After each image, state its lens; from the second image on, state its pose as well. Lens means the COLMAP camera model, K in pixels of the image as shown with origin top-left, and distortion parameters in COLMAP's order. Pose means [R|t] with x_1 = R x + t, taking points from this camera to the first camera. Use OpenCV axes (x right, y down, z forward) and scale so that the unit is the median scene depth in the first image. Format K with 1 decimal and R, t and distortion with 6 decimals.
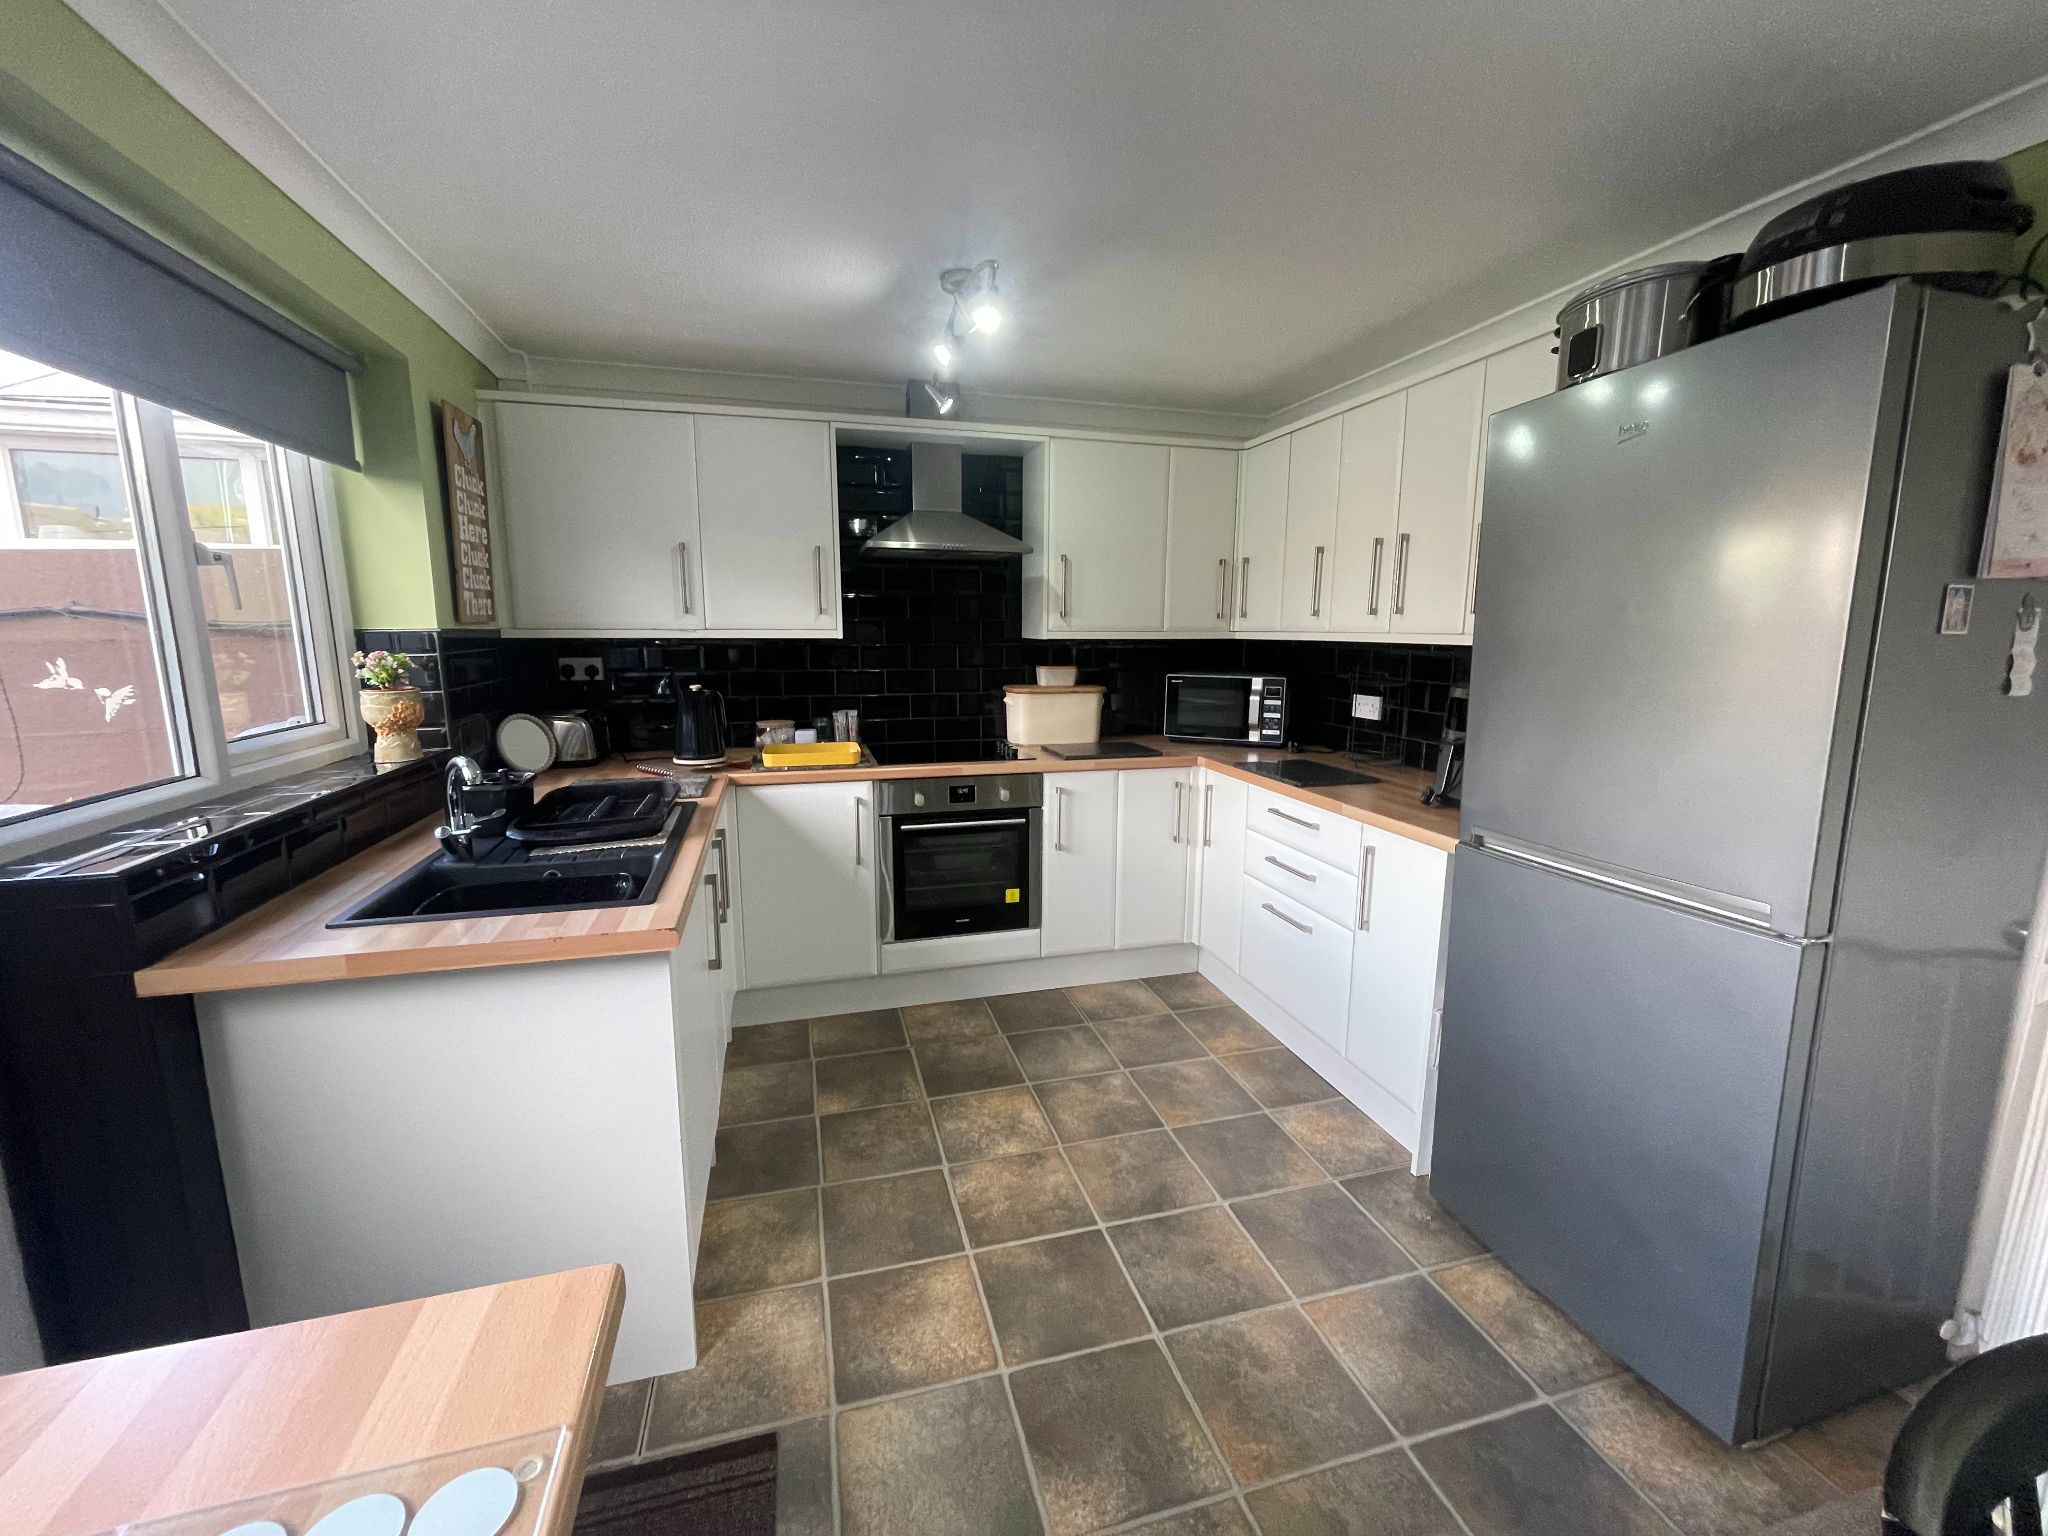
lens RADIAL K [[825.7, 0, 1019.8], [0, 825.7, 772.1], [0, 0, 1]] dist [-0.000892, 0.000104]
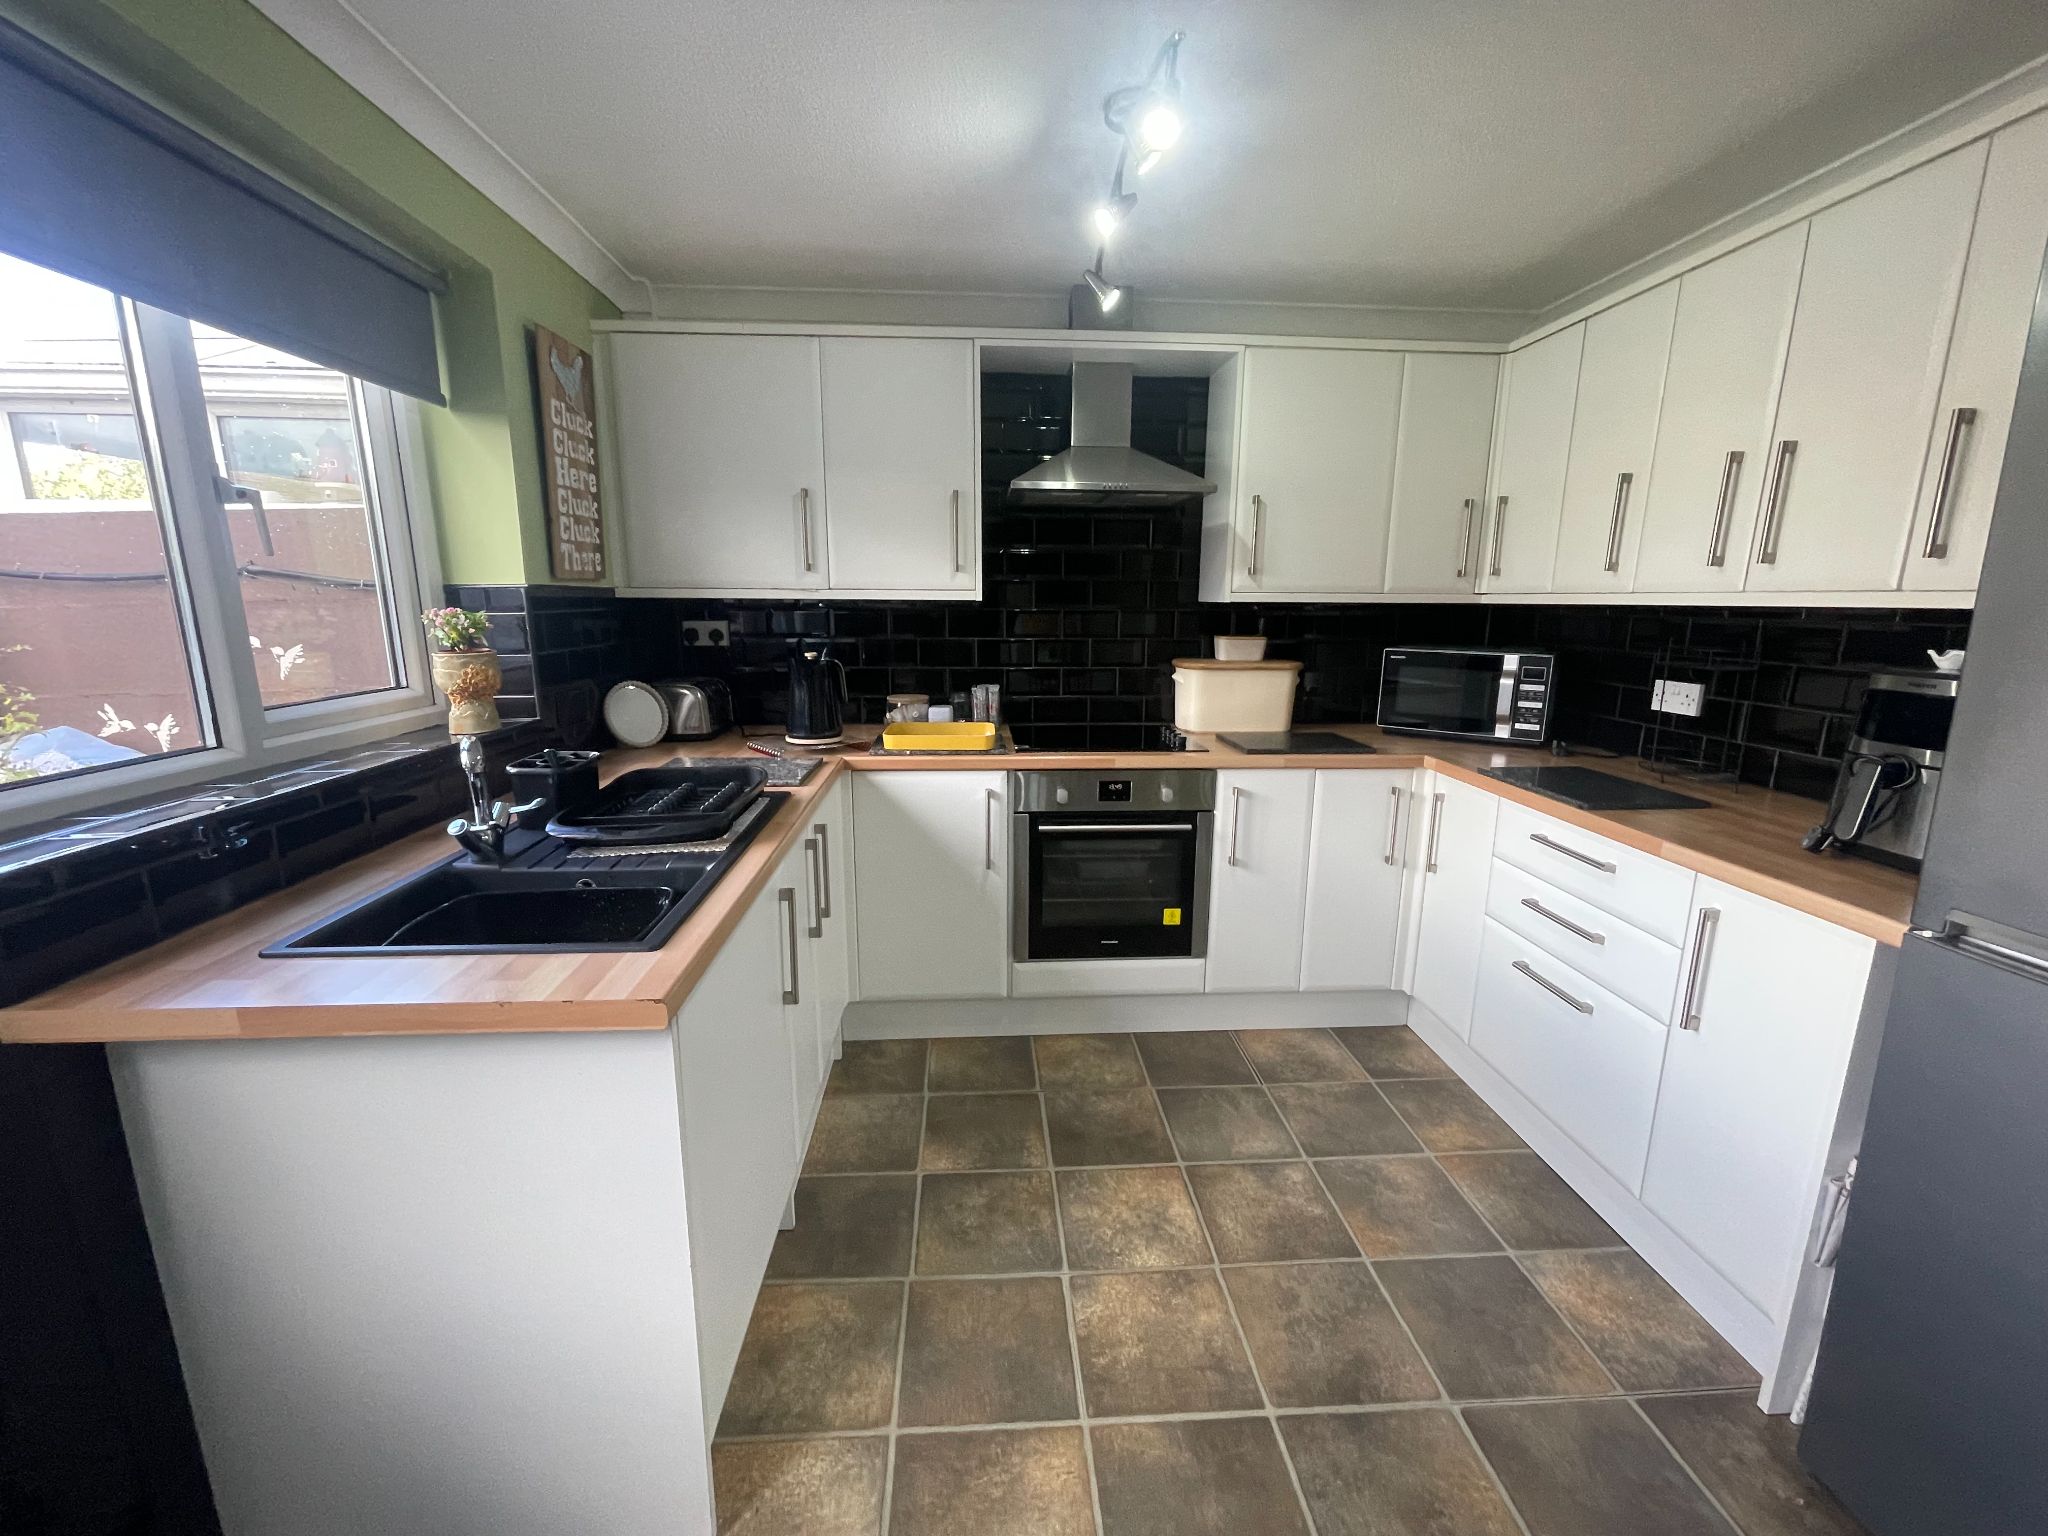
lens RADIAL K [[831.0, 0, 1024.0], [0, 831.0, 768.0], [0, 0, 1]] dist [-0.000844, 0.000082]
pose [[0.978689, 0.043130, -0.200769, 0.007552], [-0.037724, 0.998817, 0.030676, -0.020658], [0.201855, -0.022448, 0.979158, 0.198269]]
